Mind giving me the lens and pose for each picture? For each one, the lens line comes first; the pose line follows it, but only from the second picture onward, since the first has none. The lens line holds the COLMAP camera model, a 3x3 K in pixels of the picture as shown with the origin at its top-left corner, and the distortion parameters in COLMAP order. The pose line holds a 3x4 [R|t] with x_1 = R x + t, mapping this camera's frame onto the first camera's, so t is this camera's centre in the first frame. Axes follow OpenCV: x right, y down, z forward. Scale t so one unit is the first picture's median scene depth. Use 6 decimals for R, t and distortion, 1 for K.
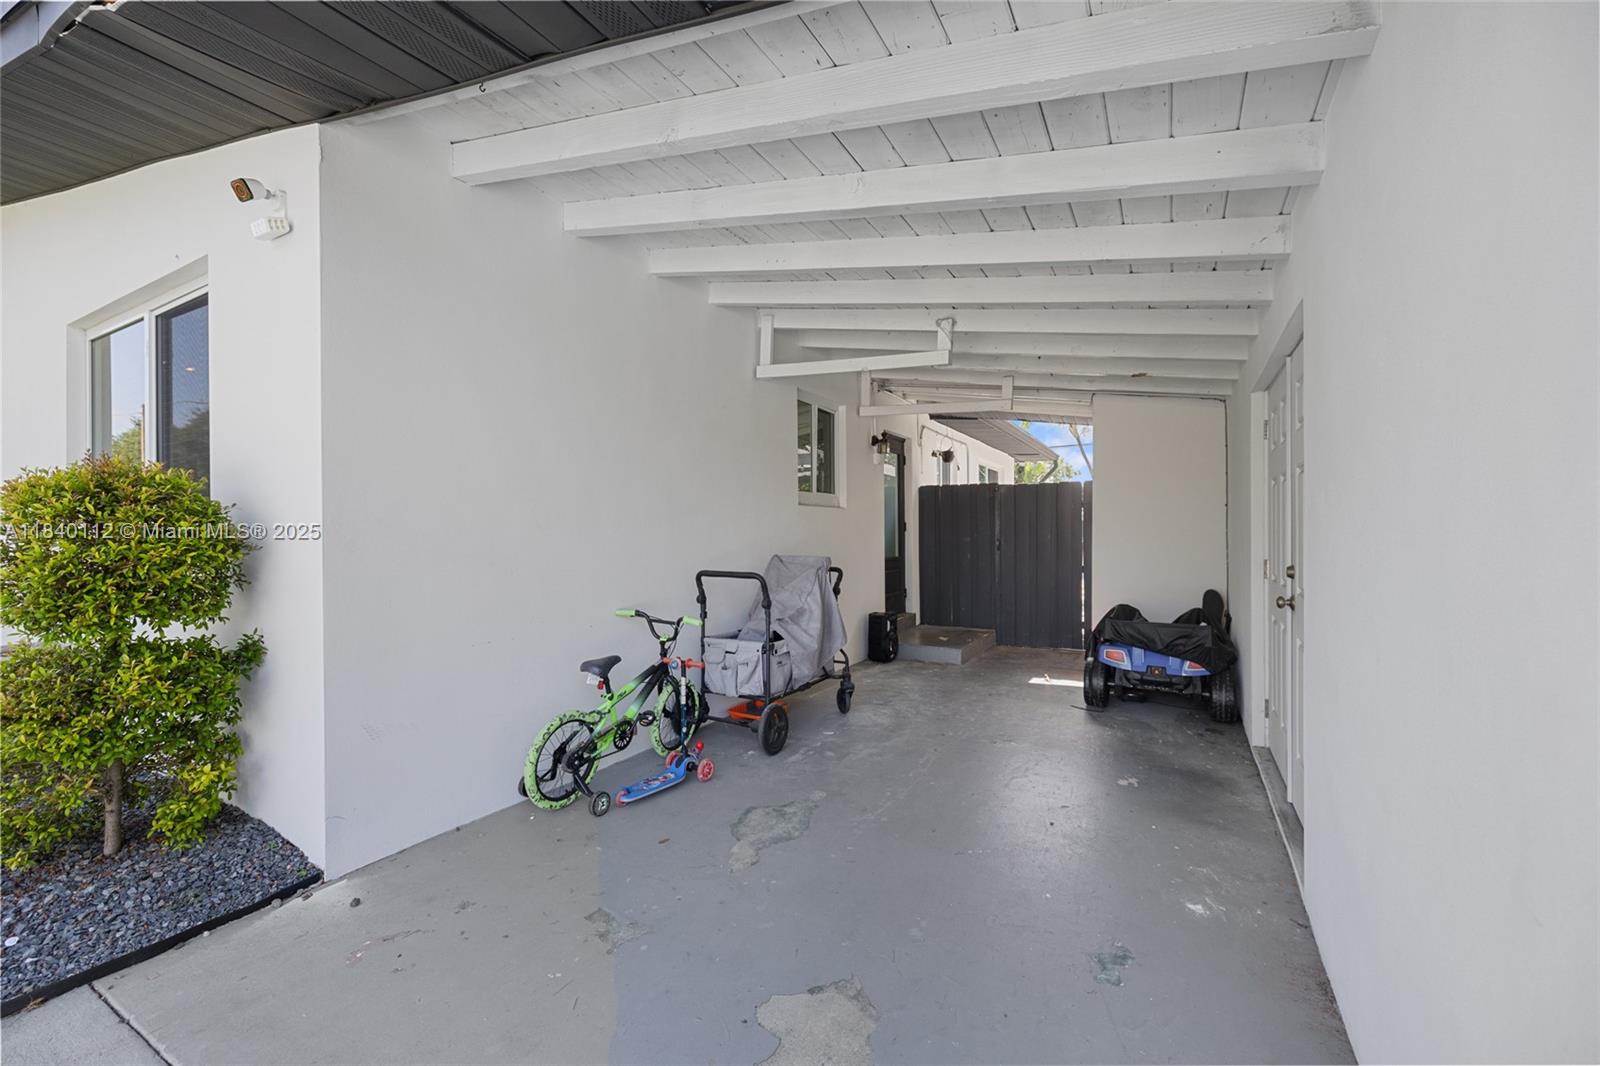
lens RADIAL K [[673.4, 0, 787.8], [0, 673.4, 531.8], [0, 0, 1]] dist [0.001453, -0.000061]
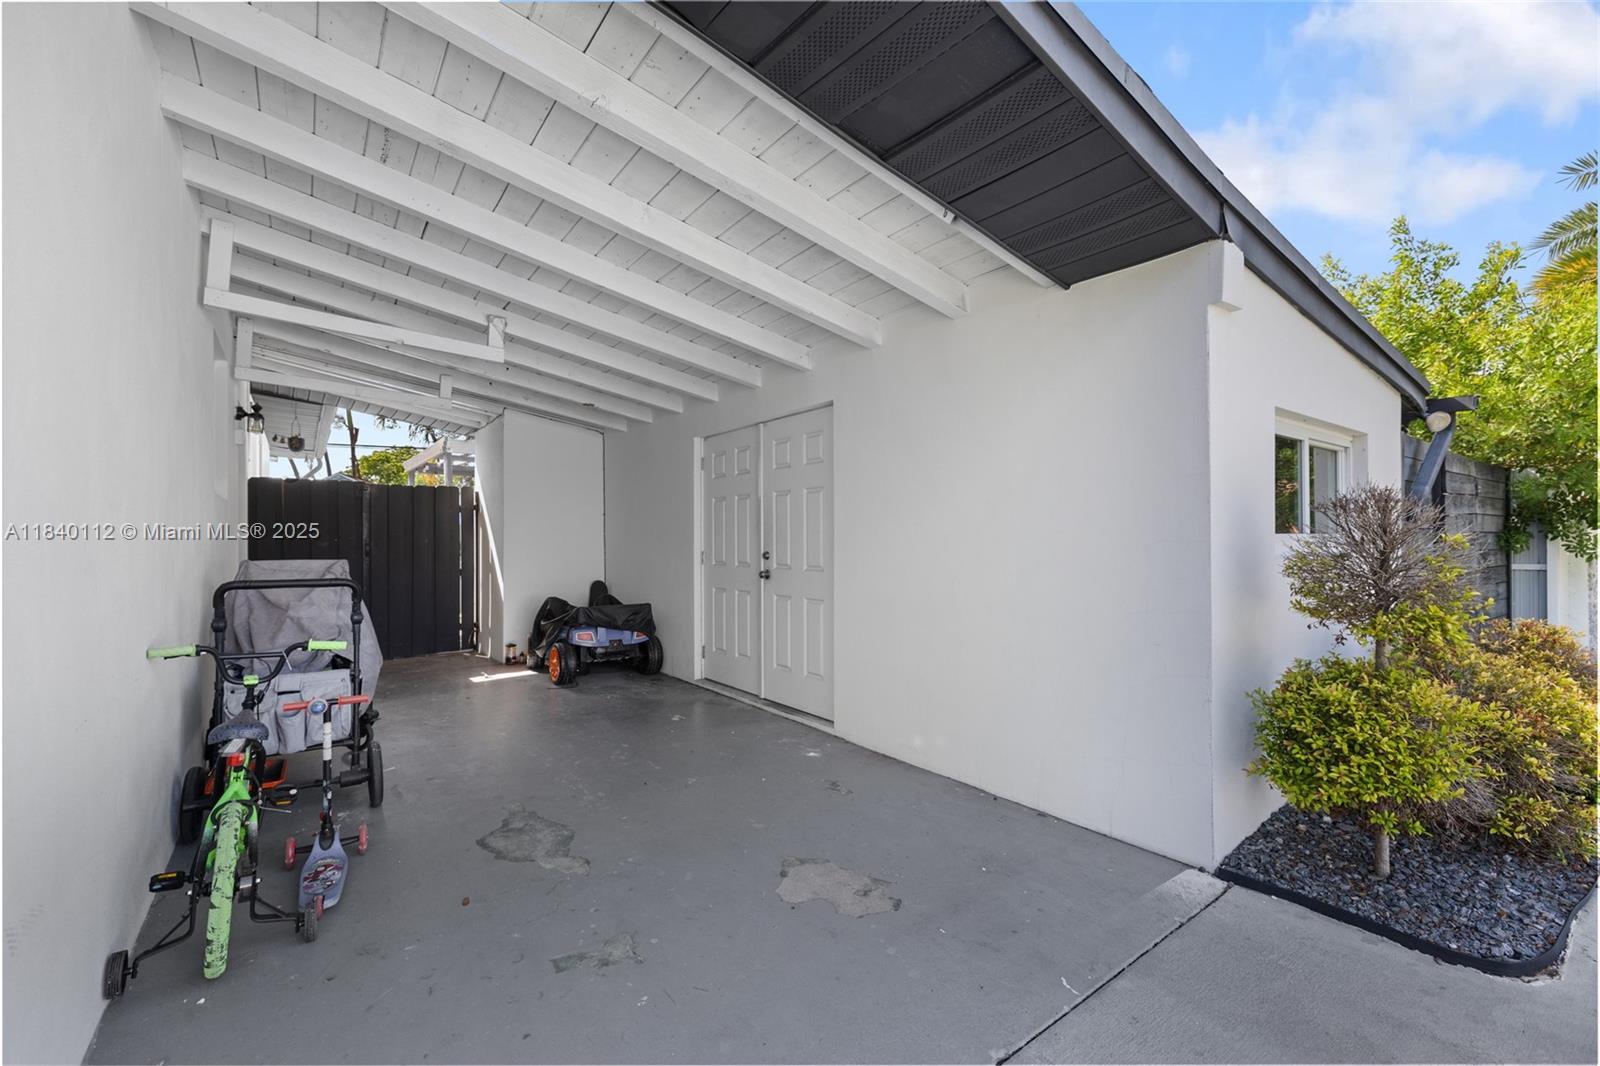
lens RADIAL K [[673.4, 0, 788.0], [0, 673.4, 537.9], [0, 0, 1]] dist [0.001453, -0.000061]
pose [[0.398490, 0.004990, 0.917159, -0.491589], [0.002807, 0.999974, -0.006661, 0.017812], [-0.917168, 0.005229, 0.398466, 0.202260]]
